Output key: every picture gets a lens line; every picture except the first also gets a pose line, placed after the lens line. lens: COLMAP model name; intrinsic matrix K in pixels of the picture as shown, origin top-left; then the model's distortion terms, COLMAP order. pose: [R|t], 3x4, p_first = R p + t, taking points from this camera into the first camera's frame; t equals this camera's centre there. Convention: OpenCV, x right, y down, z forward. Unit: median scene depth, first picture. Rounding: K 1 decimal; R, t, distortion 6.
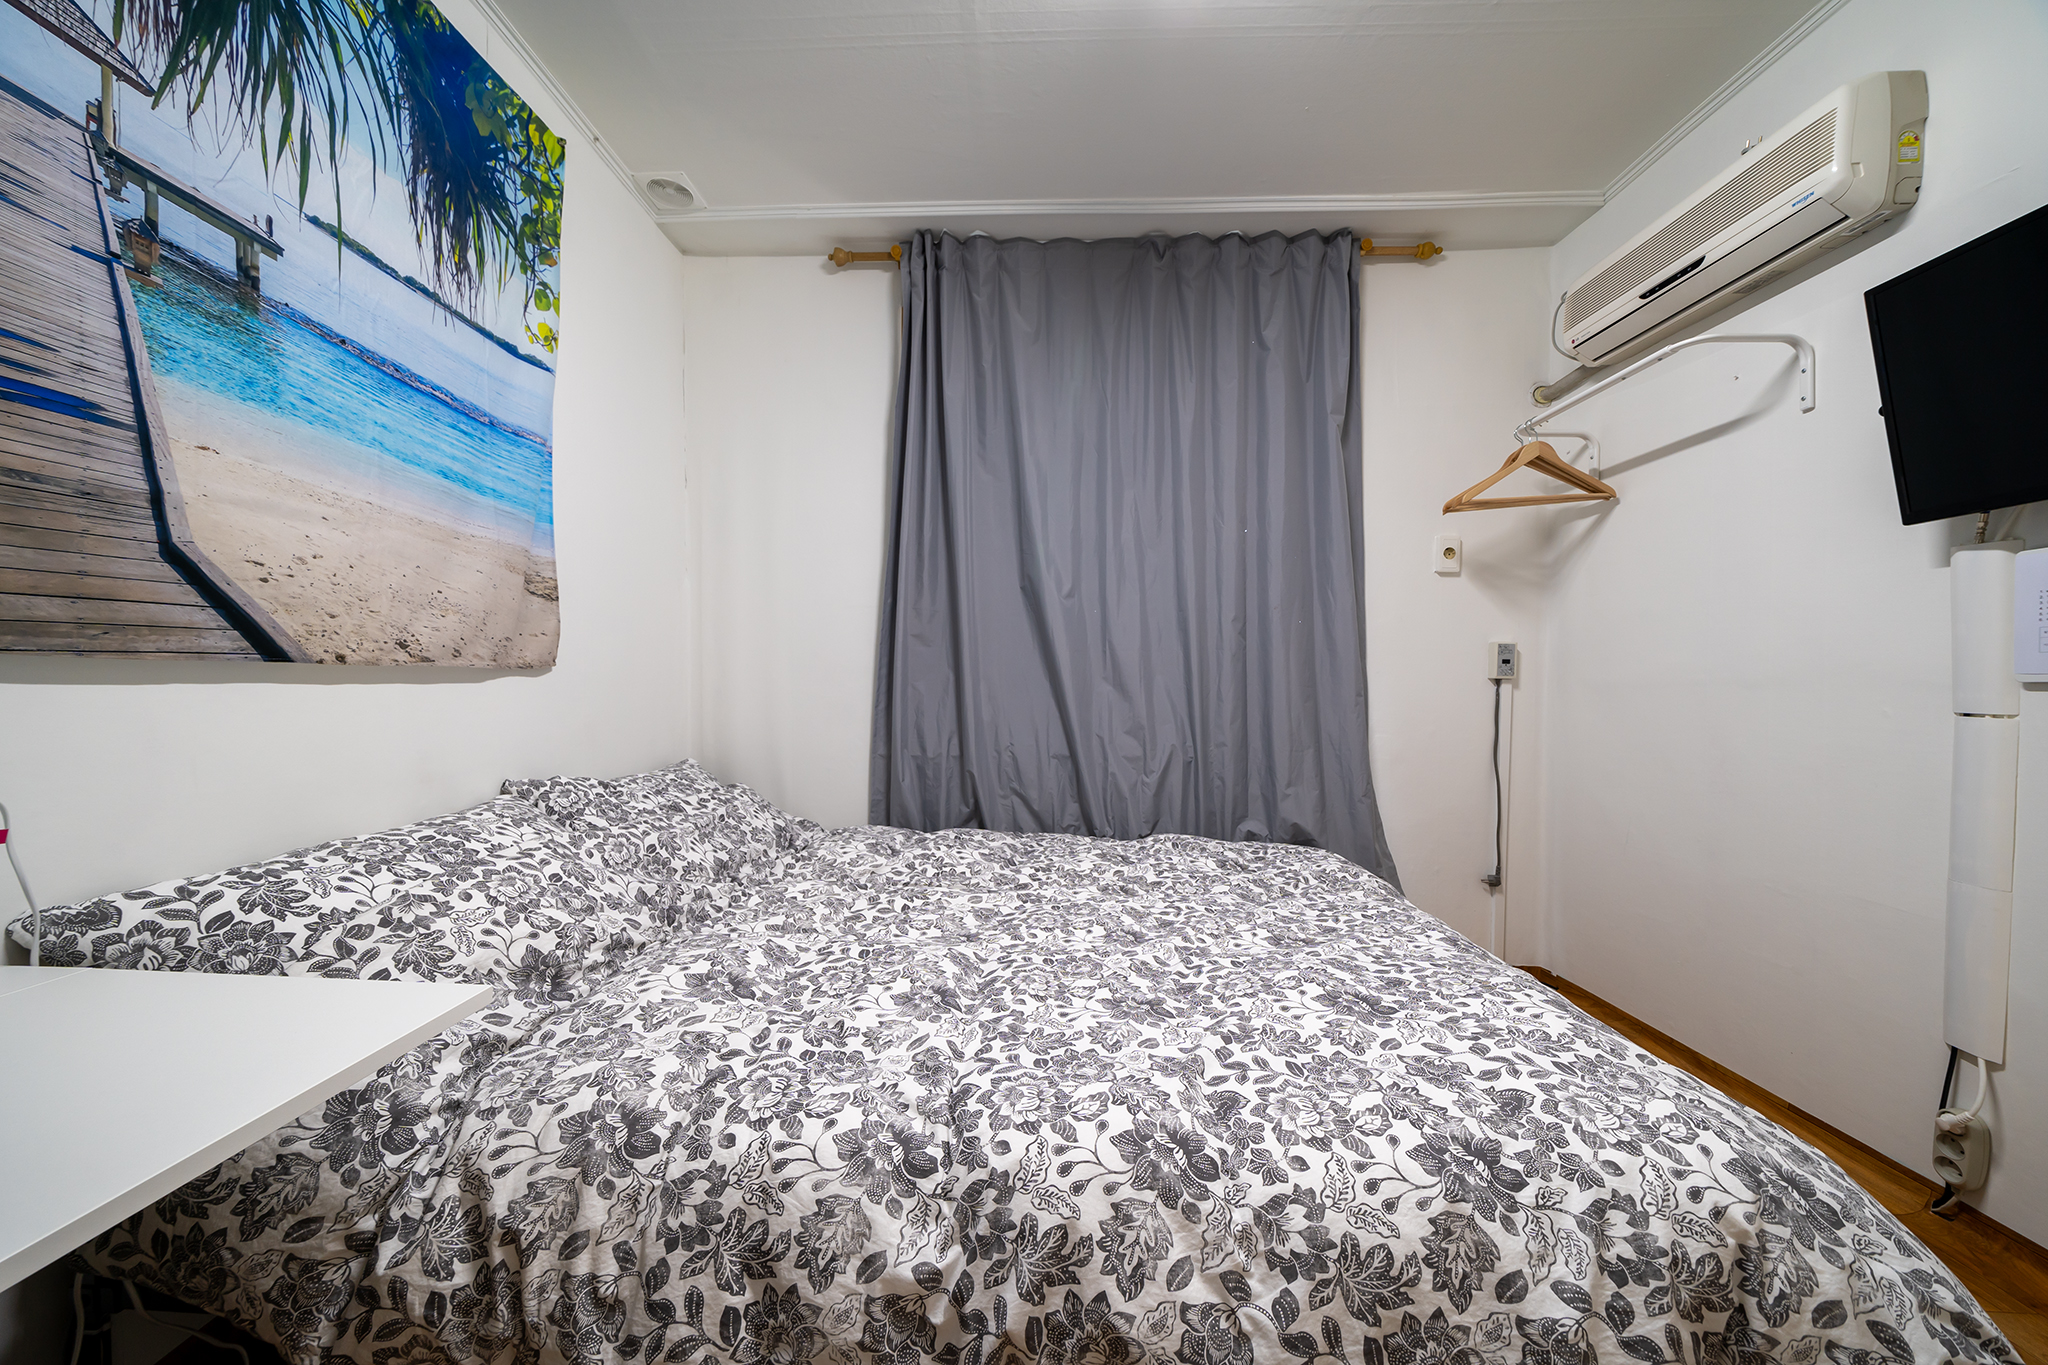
lens RADIAL K [[707.9, 0, 1020.8], [0, 707.9, 694.5], [0, 0, 1]] dist [-0.006644, 0.000652]
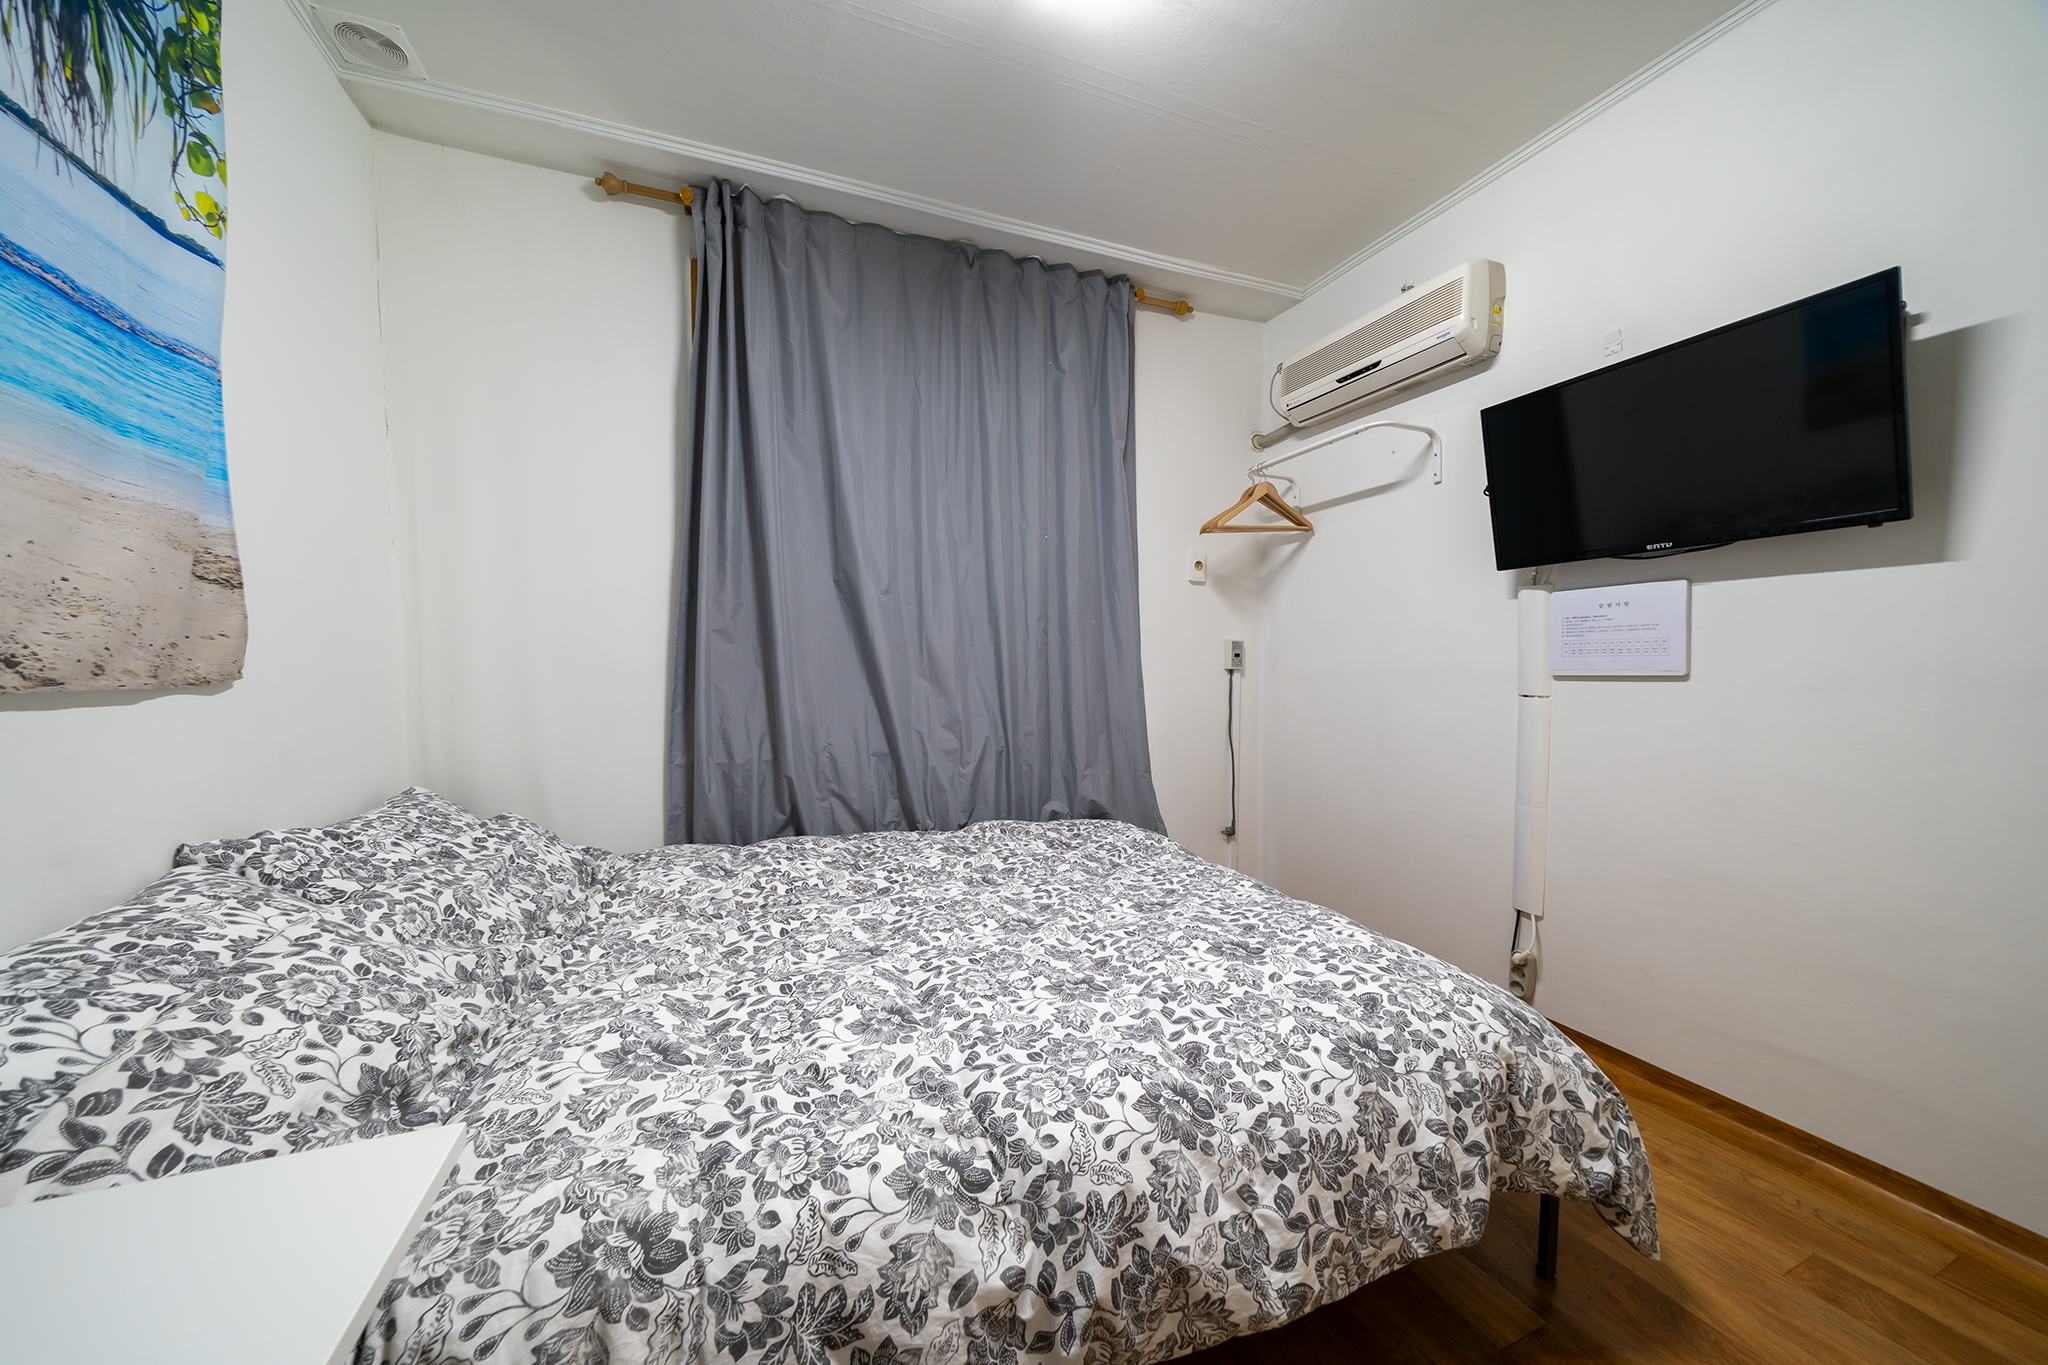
lens RADIAL K [[707.9, 0, 1014.2], [0, 707.9, 691.3], [0, 0, 1]] dist [-0.006644, 0.000652]
pose [[0.914941, -0.028423, 0.402587, -0.278335], [0.018061, 0.999401, 0.029511, -0.043076], [-0.403184, -0.019730, 0.914906, 0.028628]]
